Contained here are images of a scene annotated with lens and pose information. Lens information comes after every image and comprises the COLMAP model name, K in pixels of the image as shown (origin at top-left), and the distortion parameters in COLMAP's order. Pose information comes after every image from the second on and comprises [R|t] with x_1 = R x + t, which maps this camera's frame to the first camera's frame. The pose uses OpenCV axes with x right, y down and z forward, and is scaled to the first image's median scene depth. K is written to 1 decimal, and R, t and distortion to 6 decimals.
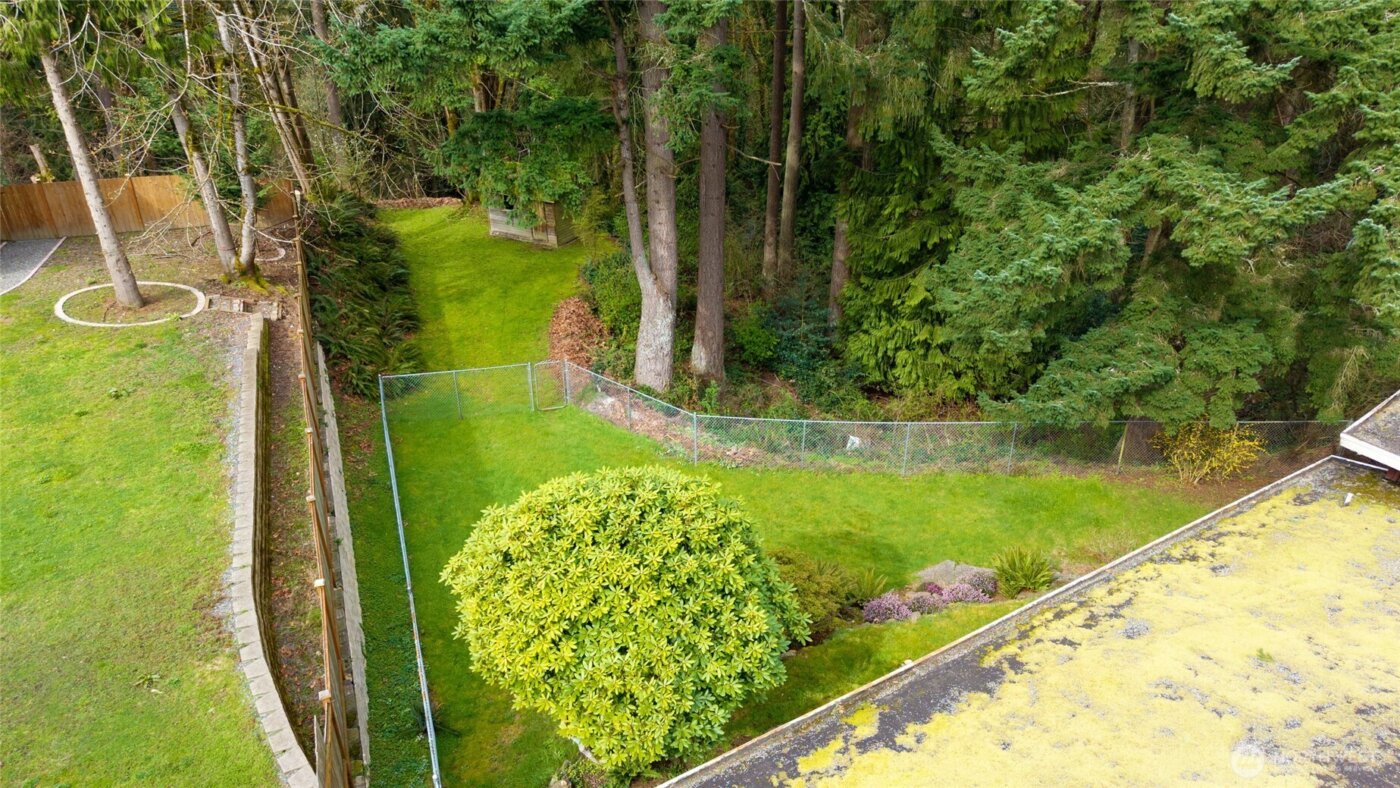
lens RADIAL K [[935.9, 0, 704.0], [0, 935.9, 388.0], [0, 0, 1]] dist [0.034509, -0.030926]
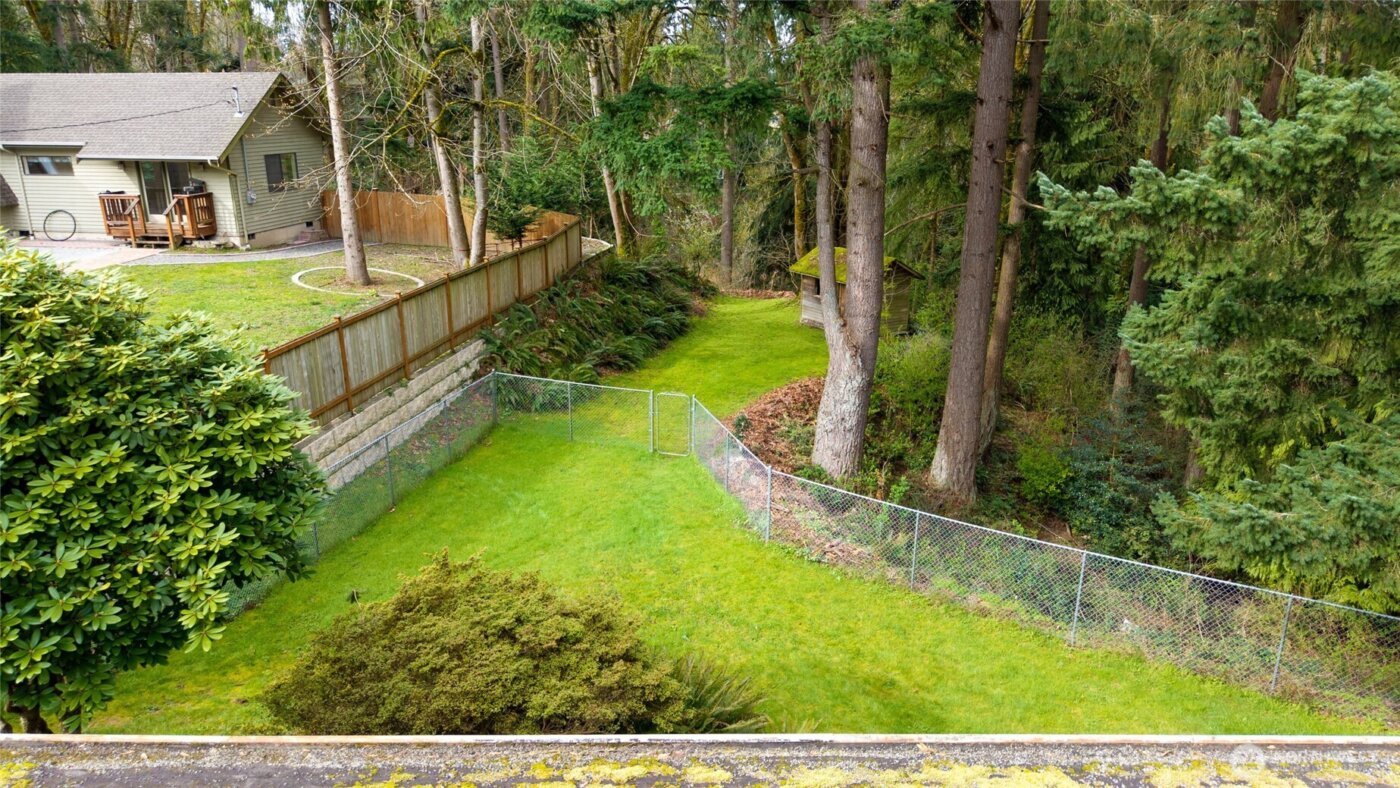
lens RADIAL K [[935.9, 0, 704.0], [0, 935.9, 388.0], [0, 0, 1]] dist [0.034509, -0.030926]
pose [[0.854850, 0.150780, -0.496484, 0.260078], [-0.243169, 0.961682, -0.126633, 0.064028], [0.458366, 0.228982, 0.858759, 0.312270]]
